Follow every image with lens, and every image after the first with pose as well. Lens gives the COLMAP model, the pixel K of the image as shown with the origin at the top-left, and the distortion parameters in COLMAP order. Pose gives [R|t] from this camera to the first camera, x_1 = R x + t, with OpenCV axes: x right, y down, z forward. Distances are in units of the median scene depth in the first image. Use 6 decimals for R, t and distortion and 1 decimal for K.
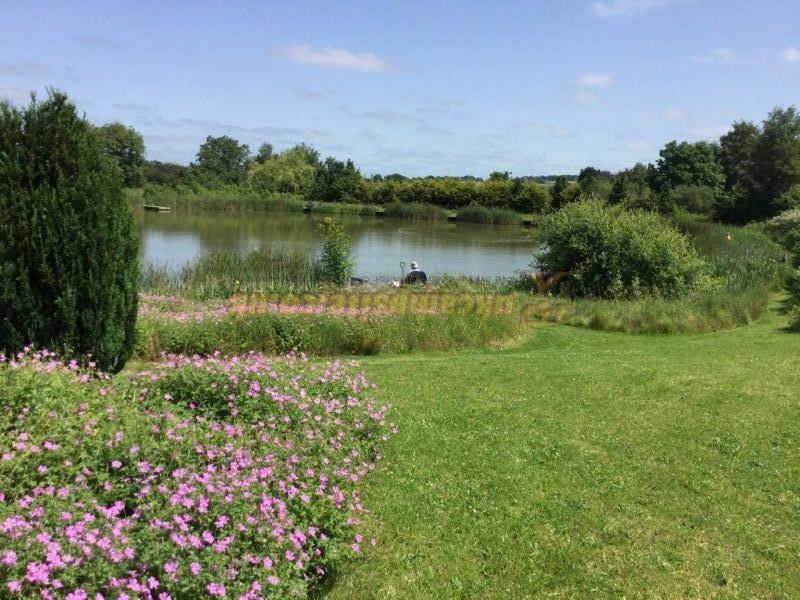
lens RADIAL K [[708.7, 0, 397.4], [0, 708.7, 296.0], [0, 0, 1]] dist [0.074844, -0.132747]
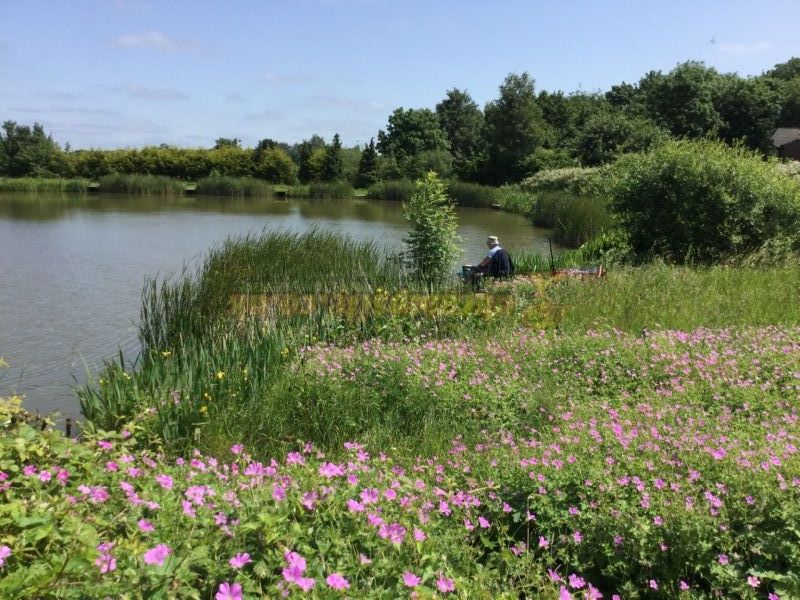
lens RADIAL K [[708.7, 0, 402.1], [0, 708.7, 299.9], [0, 0, 1]] dist [0.074844, -0.132747]
pose [[0.897283, -0.102522, 0.429386, -0.888113], [0.084888, 0.994577, 0.060082, -0.094877], [-0.433217, -0.017461, 0.901120, 1.168358]]
